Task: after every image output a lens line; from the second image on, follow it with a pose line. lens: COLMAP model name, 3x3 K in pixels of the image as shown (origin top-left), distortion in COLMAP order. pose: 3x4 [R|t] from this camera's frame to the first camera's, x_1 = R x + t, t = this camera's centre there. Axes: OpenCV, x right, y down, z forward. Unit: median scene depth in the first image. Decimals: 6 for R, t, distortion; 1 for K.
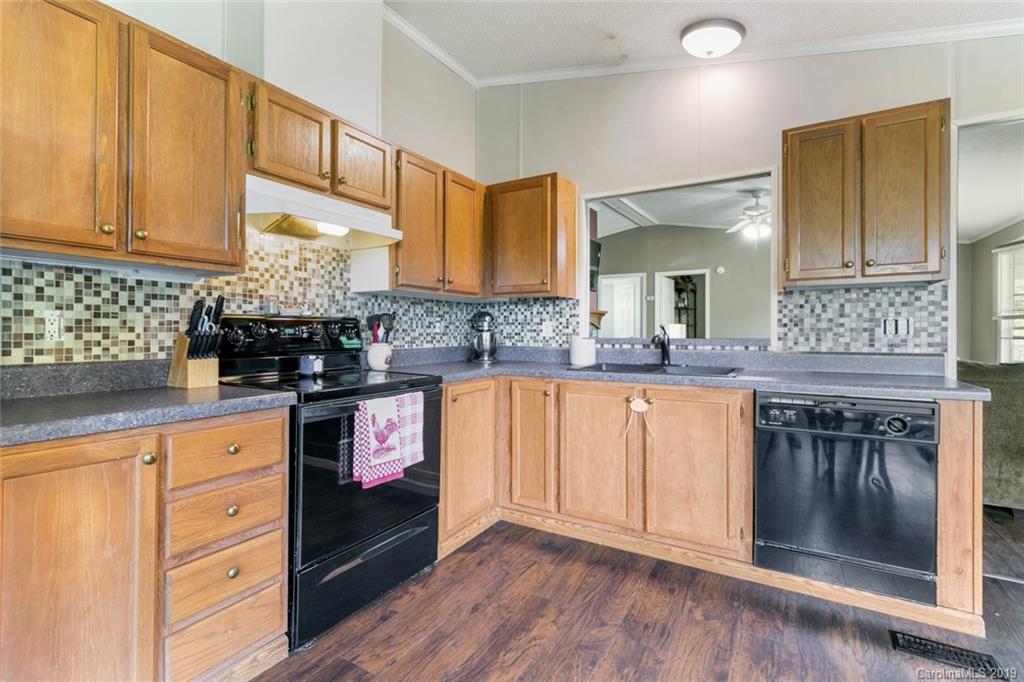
lens RADIAL K [[477.1, 0, 506.0], [0, 477.1, 332.0], [0, 0, 1]] dist [0.001320, -0.000243]
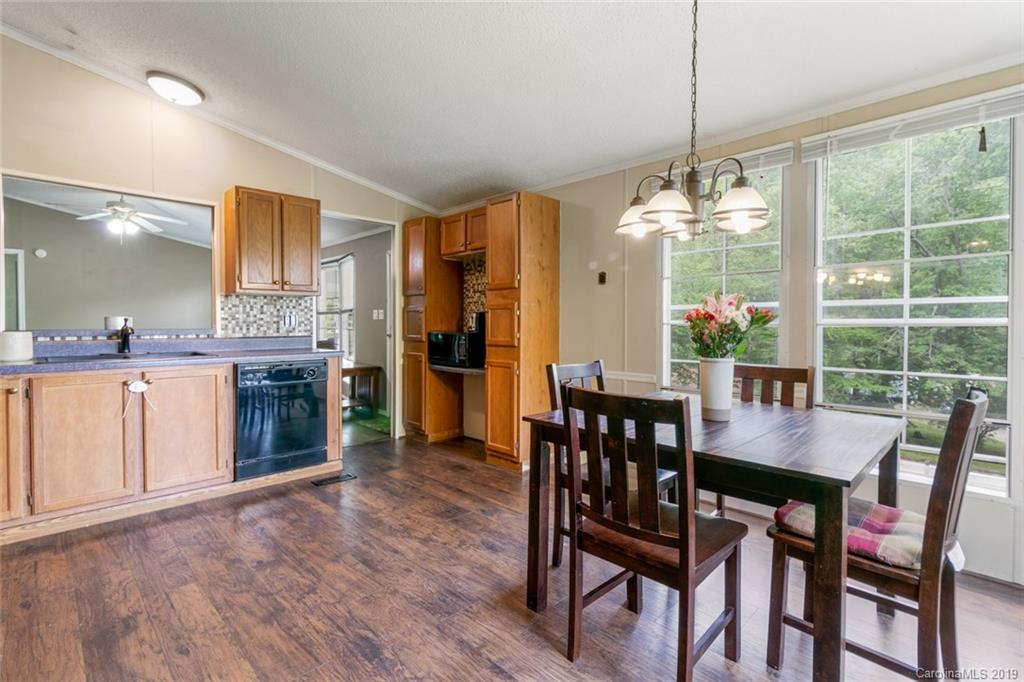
lens RADIAL K [[477.1, 0, 511.5], [0, 477.1, 331.6], [0, 0, 1]] dist [0.001320, -0.000243]
pose [[0.243760, -0.017972, 0.969669, -0.635562], [0.001457, 0.999834, 0.018165, -0.001274], [-0.969834, -0.003015, 0.243746, -0.173611]]
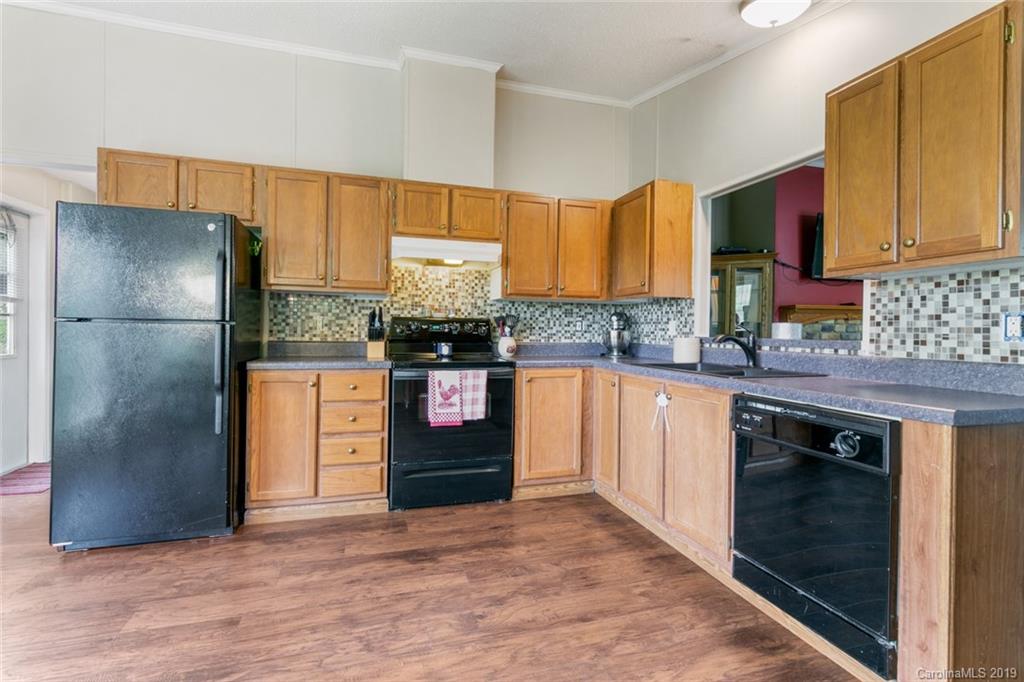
lens RADIAL K [[477.1, 0, 505.8], [0, 477.1, 332.6], [0, 0, 1]] dist [0.001320, -0.000243]
pose [[0.739180, 0.012707, -0.673388, 0.734736], [-0.012930, 0.999905, 0.004675, 0.005224], [0.673384, 0.005252, 0.739275, -0.006259]]
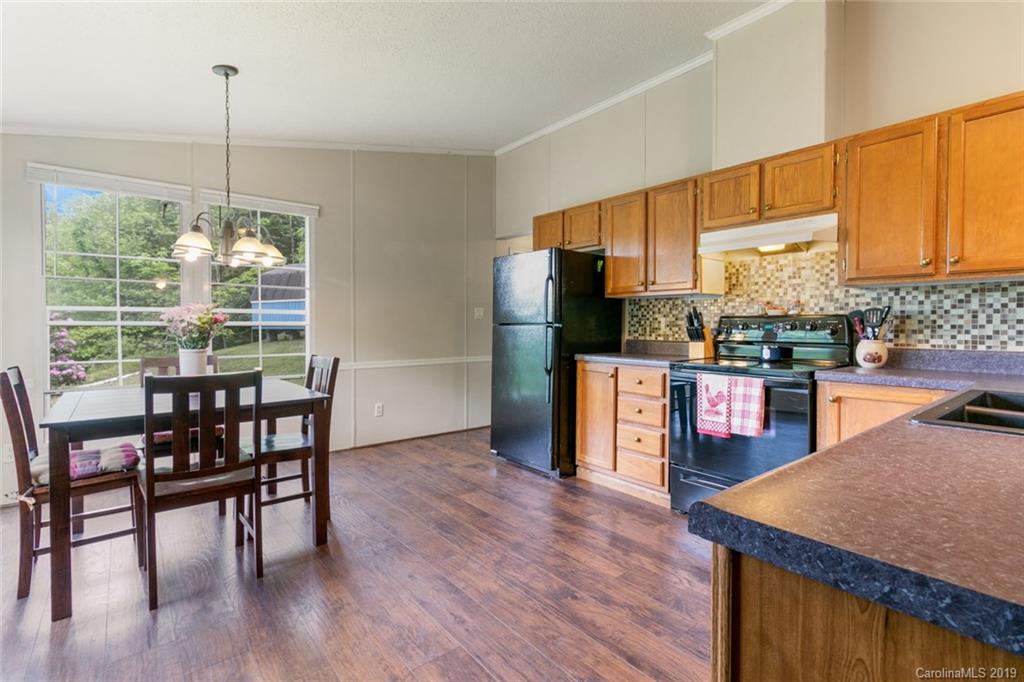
lens RADIAL K [[477.1, 0, 502.8], [0, 477.1, 332.5], [0, 0, 1]] dist [0.001320, -0.000243]
pose [[-0.349840, 0.009798, -0.936758, 1.010966], [-0.006696, 0.999894, 0.012959, 0.001428], [0.936785, 0.010807, -0.349737, 0.731072]]
